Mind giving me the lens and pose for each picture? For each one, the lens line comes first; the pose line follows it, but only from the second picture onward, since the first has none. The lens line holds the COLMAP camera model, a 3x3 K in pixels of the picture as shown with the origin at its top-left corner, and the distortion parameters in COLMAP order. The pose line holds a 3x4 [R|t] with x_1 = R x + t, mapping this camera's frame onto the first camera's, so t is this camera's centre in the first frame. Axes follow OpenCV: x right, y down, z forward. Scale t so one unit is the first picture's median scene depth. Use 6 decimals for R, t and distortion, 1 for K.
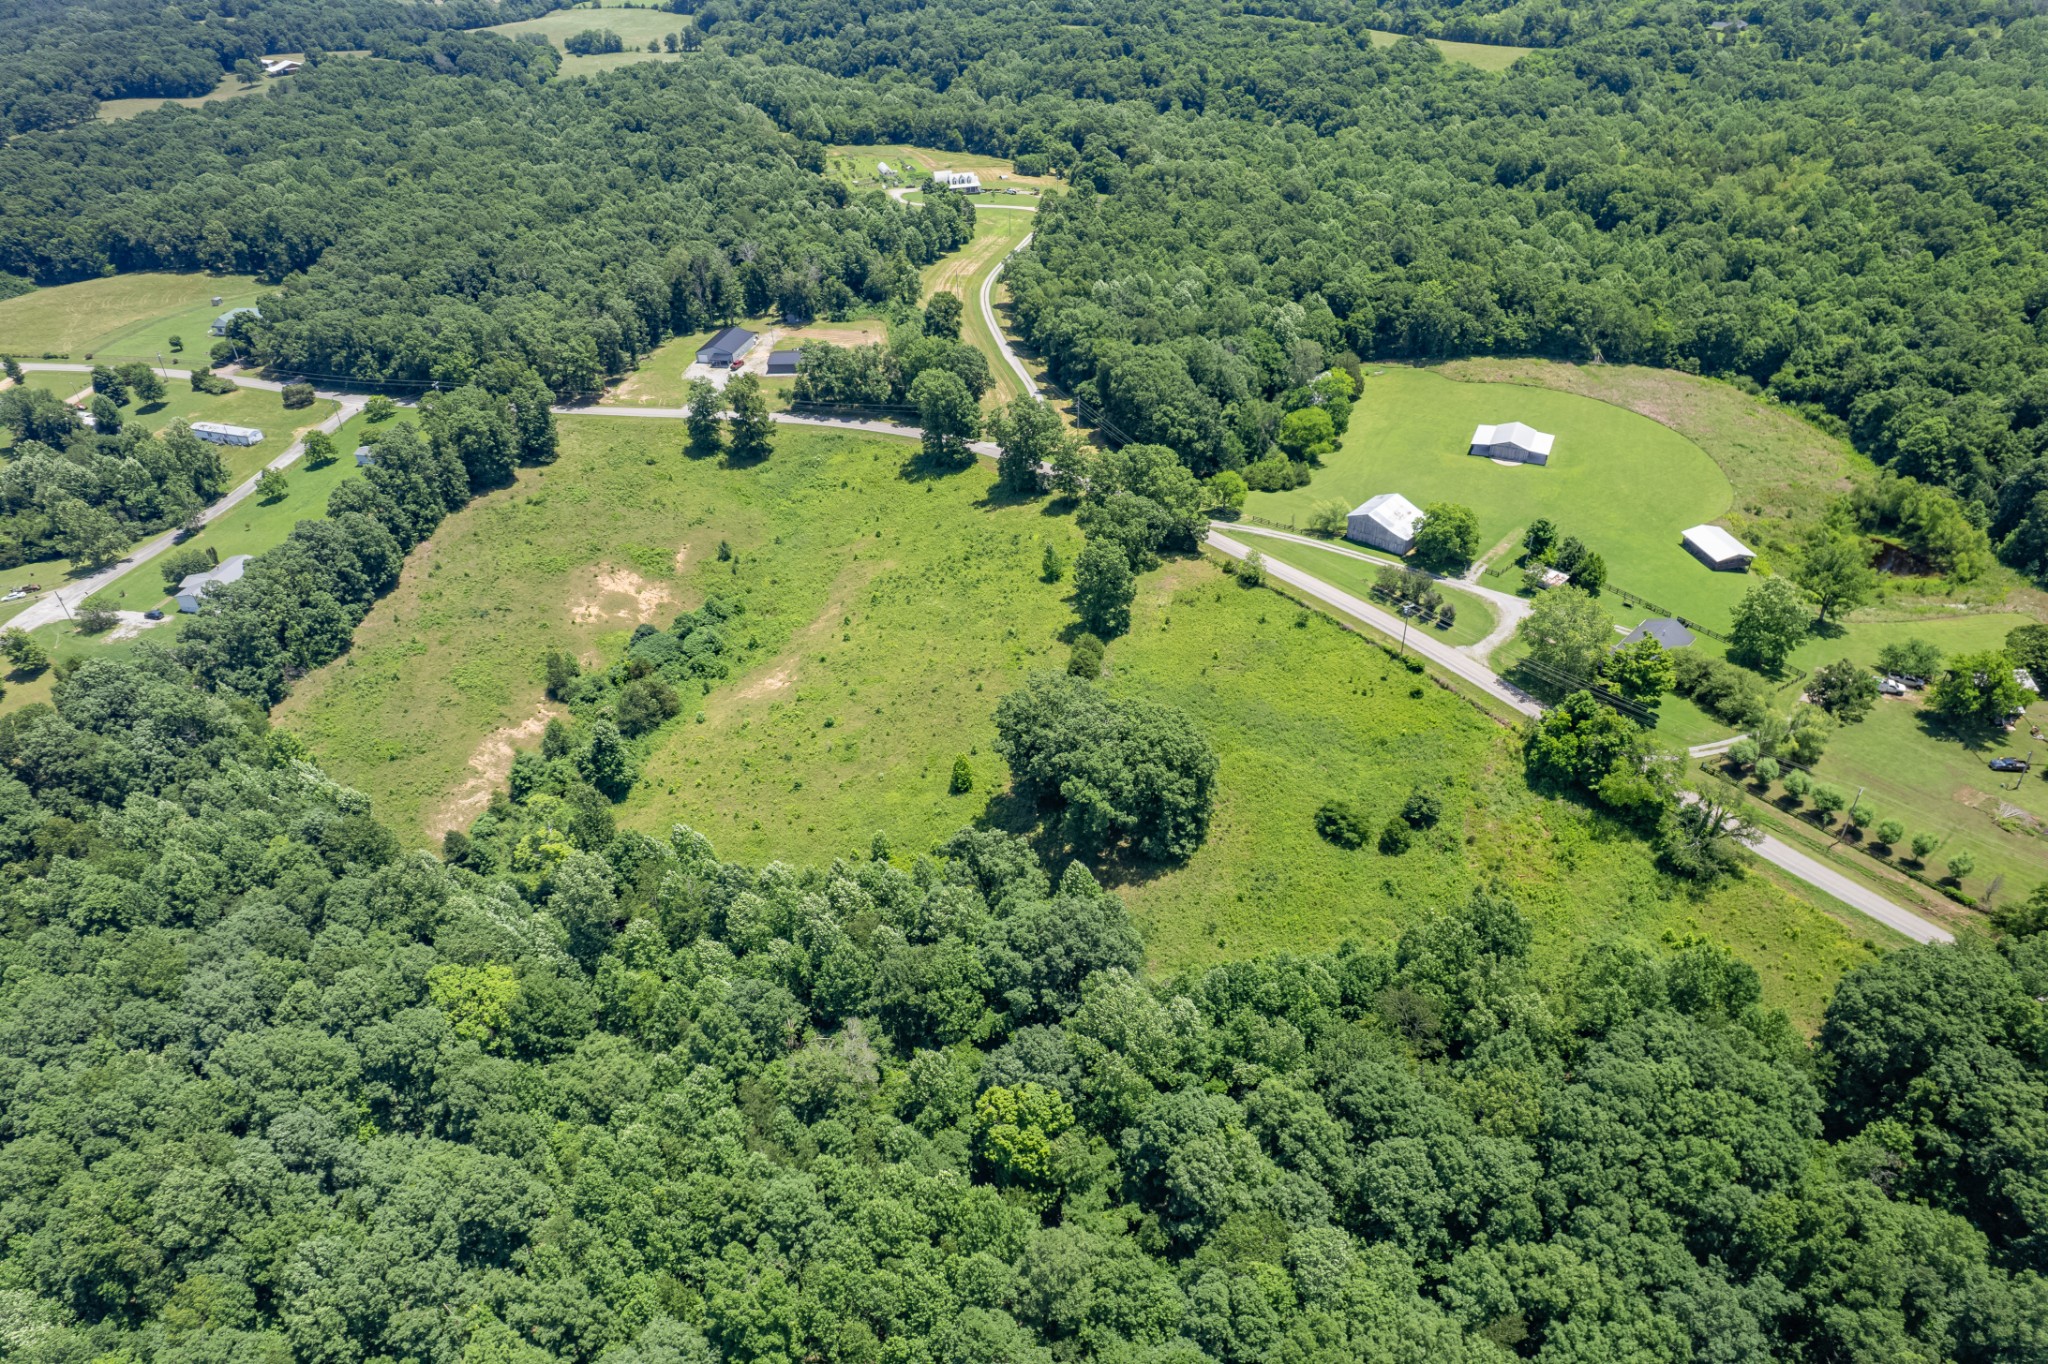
lens RADIAL K [[1315.4, 0, 1022.8], [0, 1315.4, 687.3], [0, 0, 1]] dist [-0.078099, 0.073081]
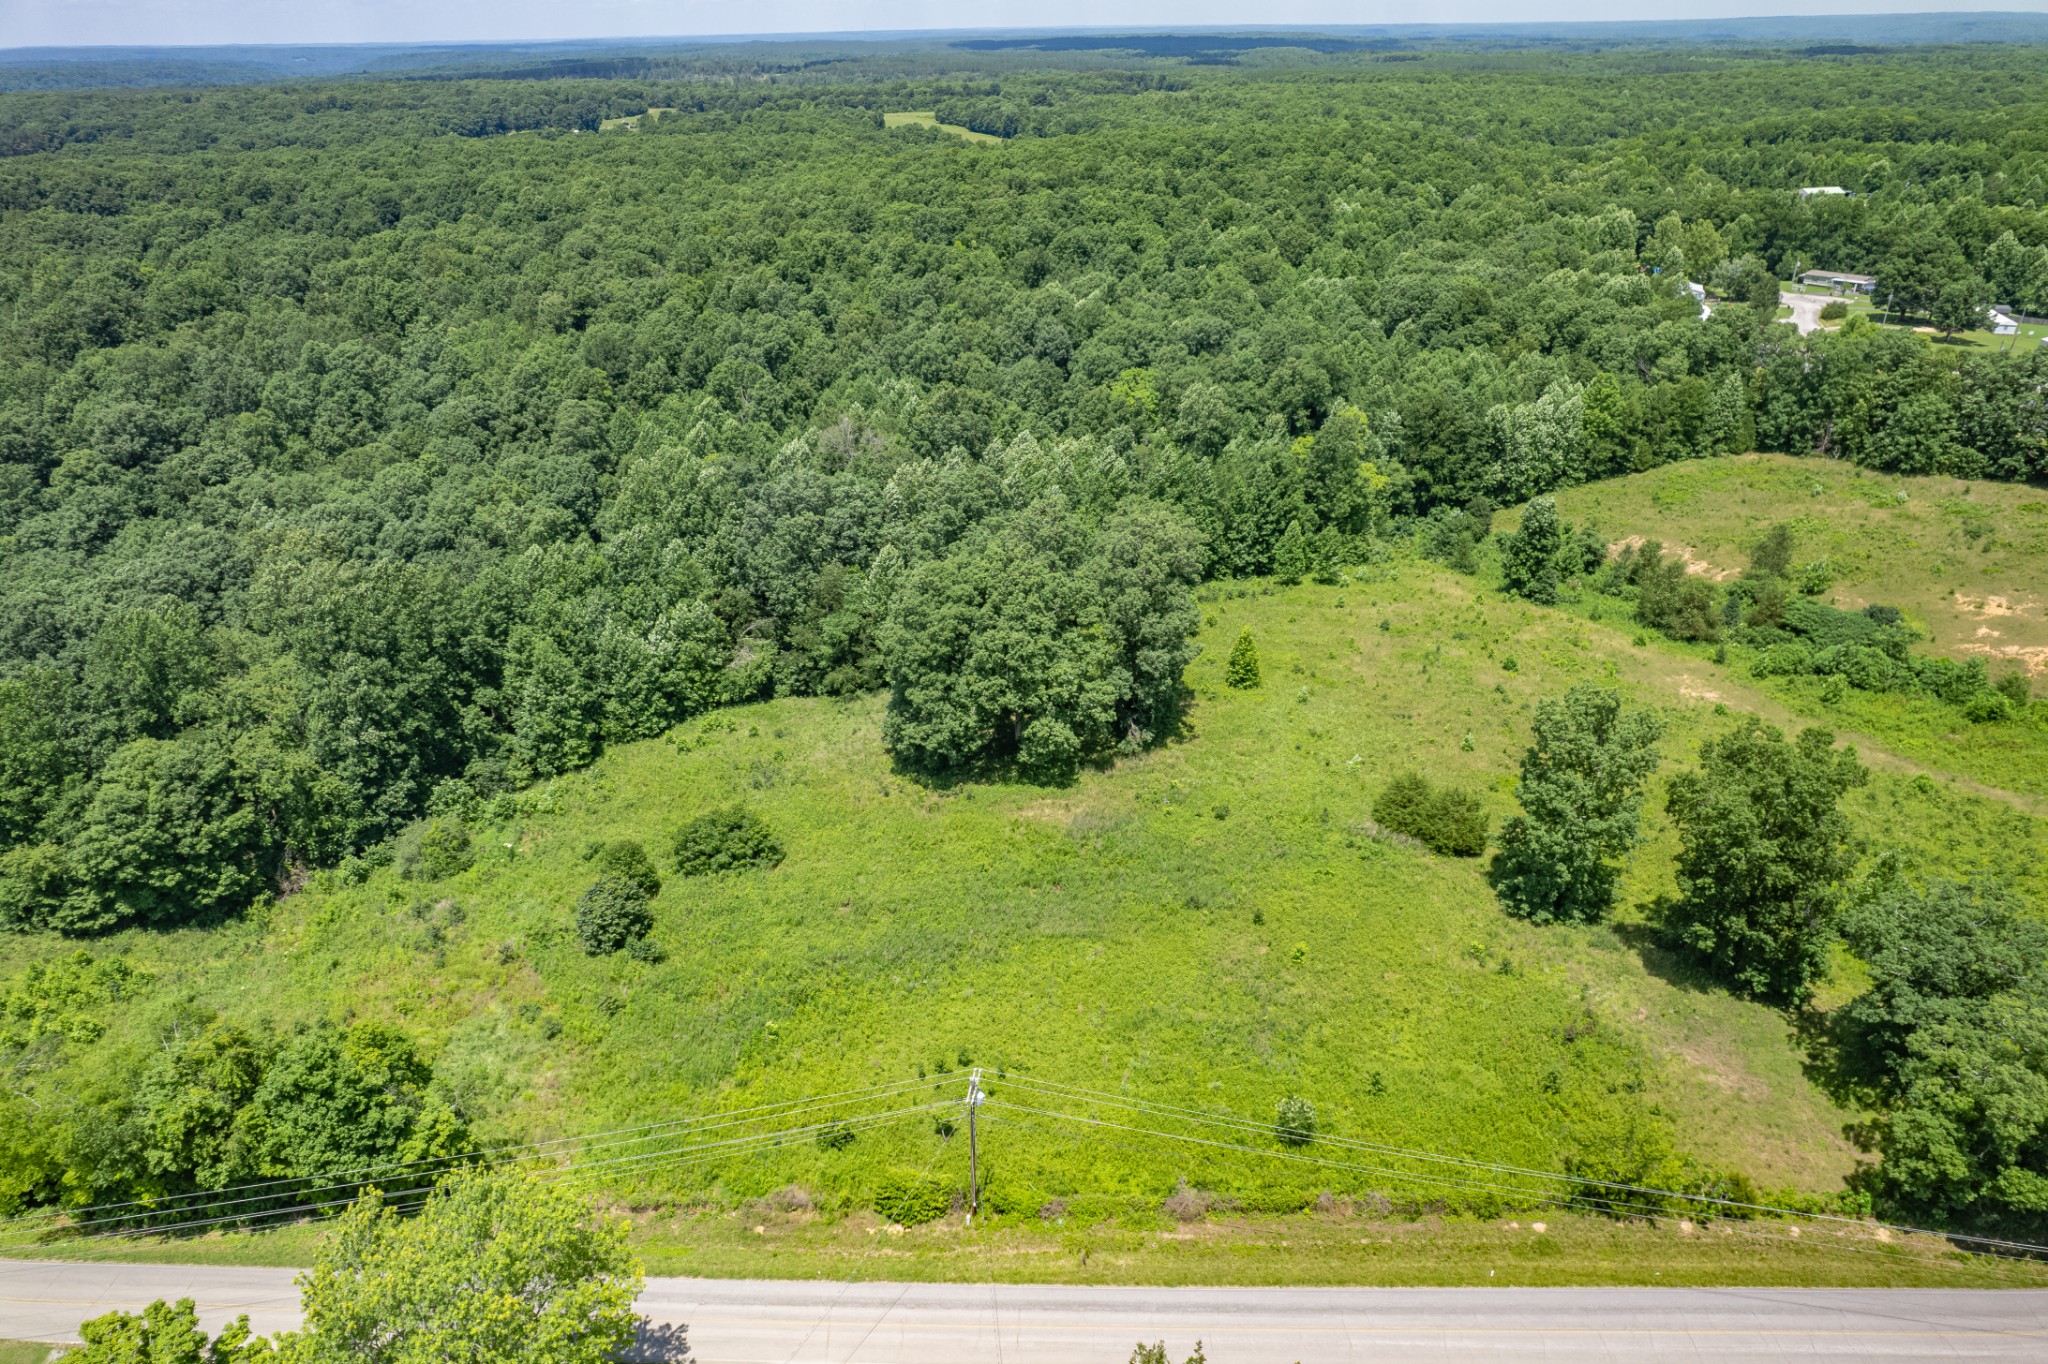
lens RADIAL K [[1321.2, 0, 1024.9], [0, 1321.2, 678.0], [0, 0, 1]] dist [-0.079394, 0.070118]
pose [[-0.595964, 0.405586, -0.693056, 0.346804], [-0.429932, 0.567788, 0.701979, -0.250029], [0.678222, 0.716322, -0.164007, 0.748364]]
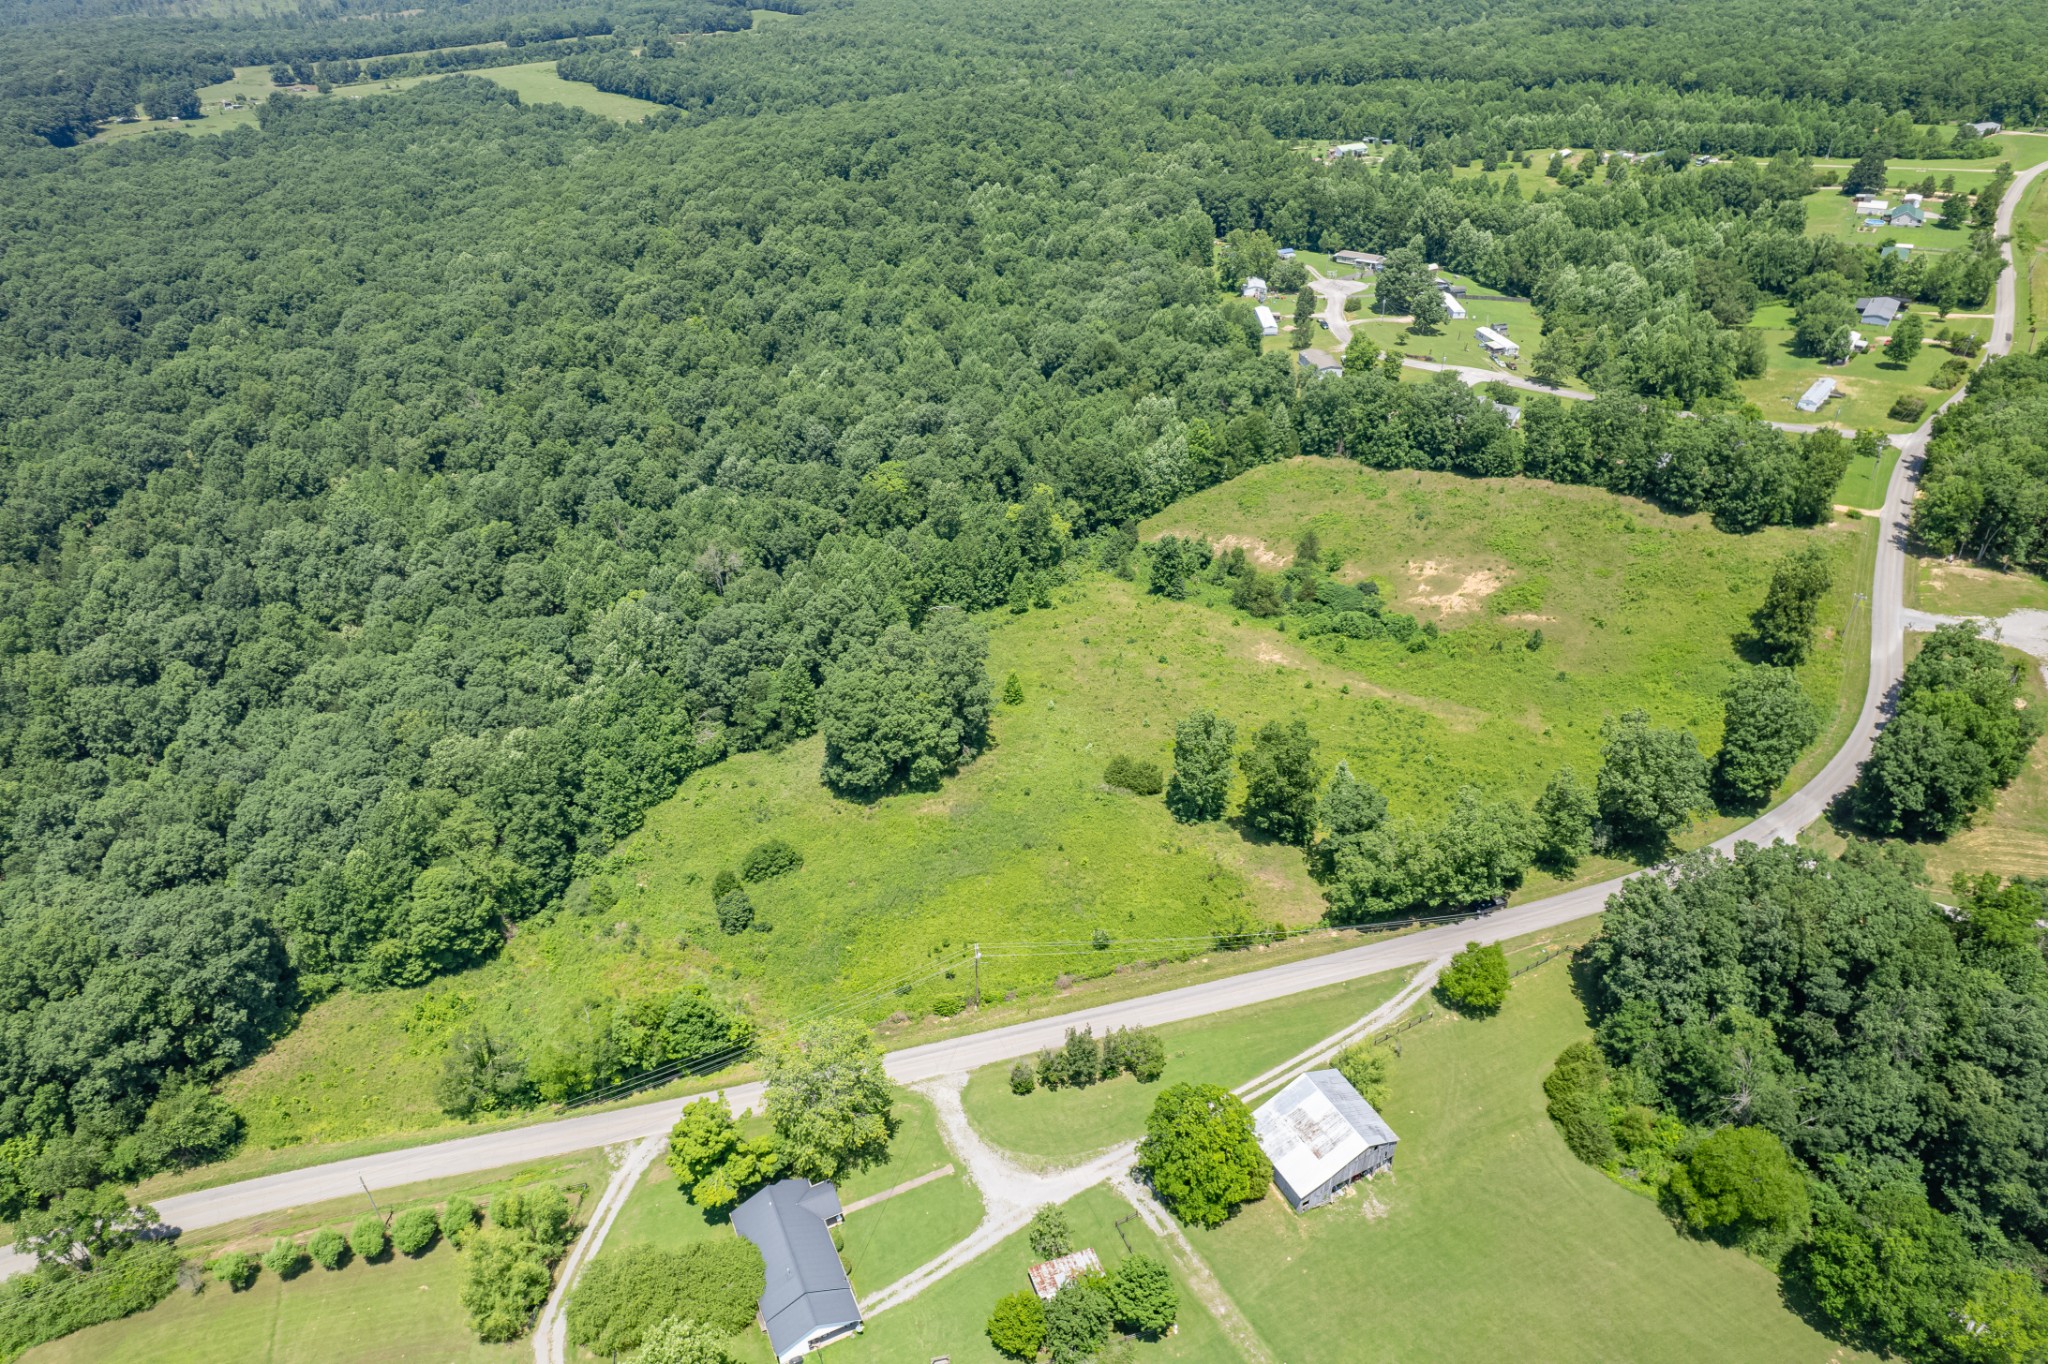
lens RADIAL K [[1315.4, 0, 1022.8], [0, 1315.4, 687.3], [0, 0, 1]] dist [-0.078099, 0.073081]
pose [[-0.346649, 0.552681, -0.757877, 0.572280], [-0.501224, 0.573806, 0.647705, -0.476189], [0.792849, 0.604392, 0.078108, 0.661134]]
